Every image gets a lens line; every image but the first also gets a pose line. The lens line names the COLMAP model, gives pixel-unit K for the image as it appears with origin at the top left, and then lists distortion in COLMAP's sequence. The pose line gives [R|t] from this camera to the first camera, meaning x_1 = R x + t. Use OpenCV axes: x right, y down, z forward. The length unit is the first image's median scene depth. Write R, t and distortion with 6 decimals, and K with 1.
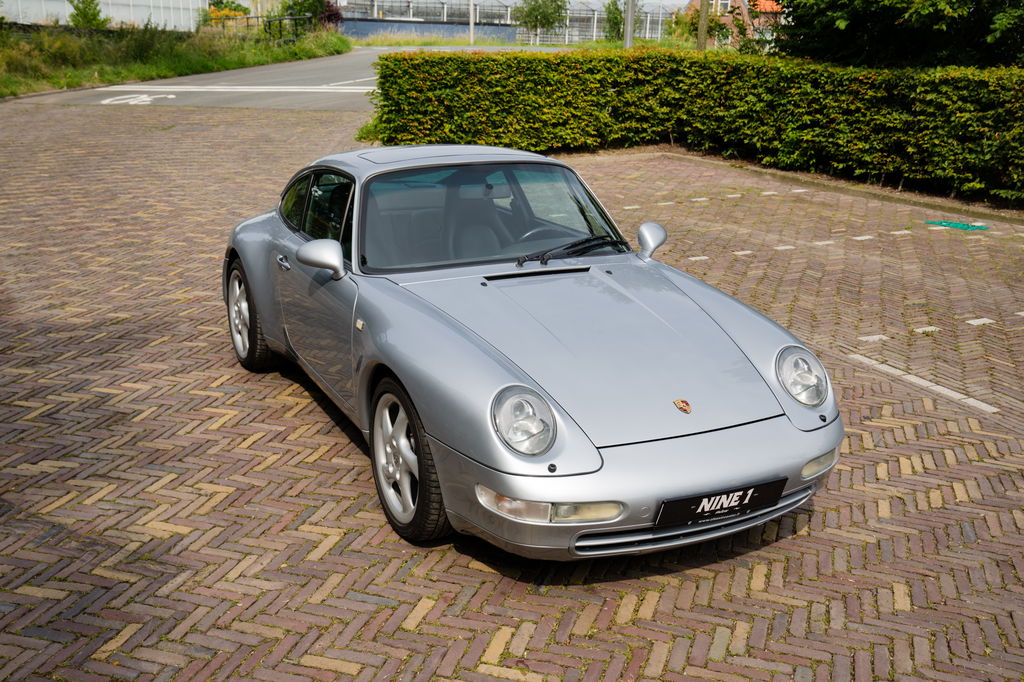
lens RADIAL K [[1050.1, 0, 512.0], [0, 1050.1, 341.0], [0, 0, 1]] dist [-0.005566, 0.174025]
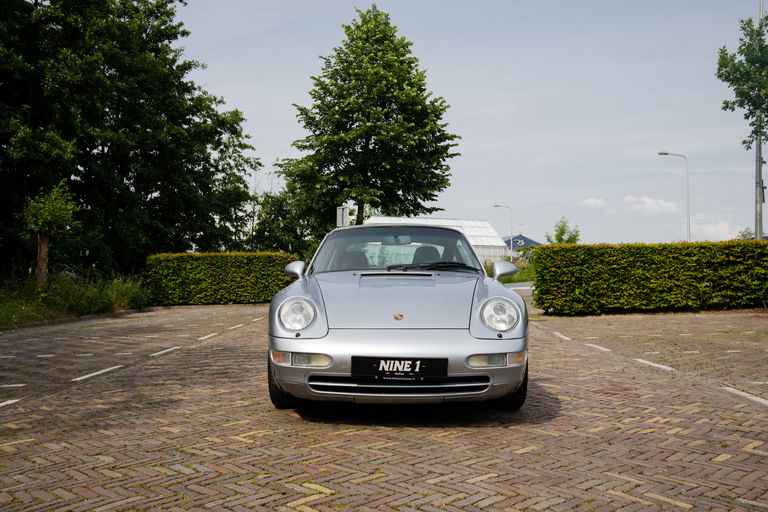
lens RADIAL K [[721.5, 0, 384.0], [0, 721.5, 256.0], [0, 0, 1]] dist [-0.056948, 0.198845]
pose [[0.884492, -0.035002, -0.465240, 0.194454], [-0.114917, 0.950115, -0.289957, 0.087362], [0.452181, 0.309929, 0.836347, 0.004454]]
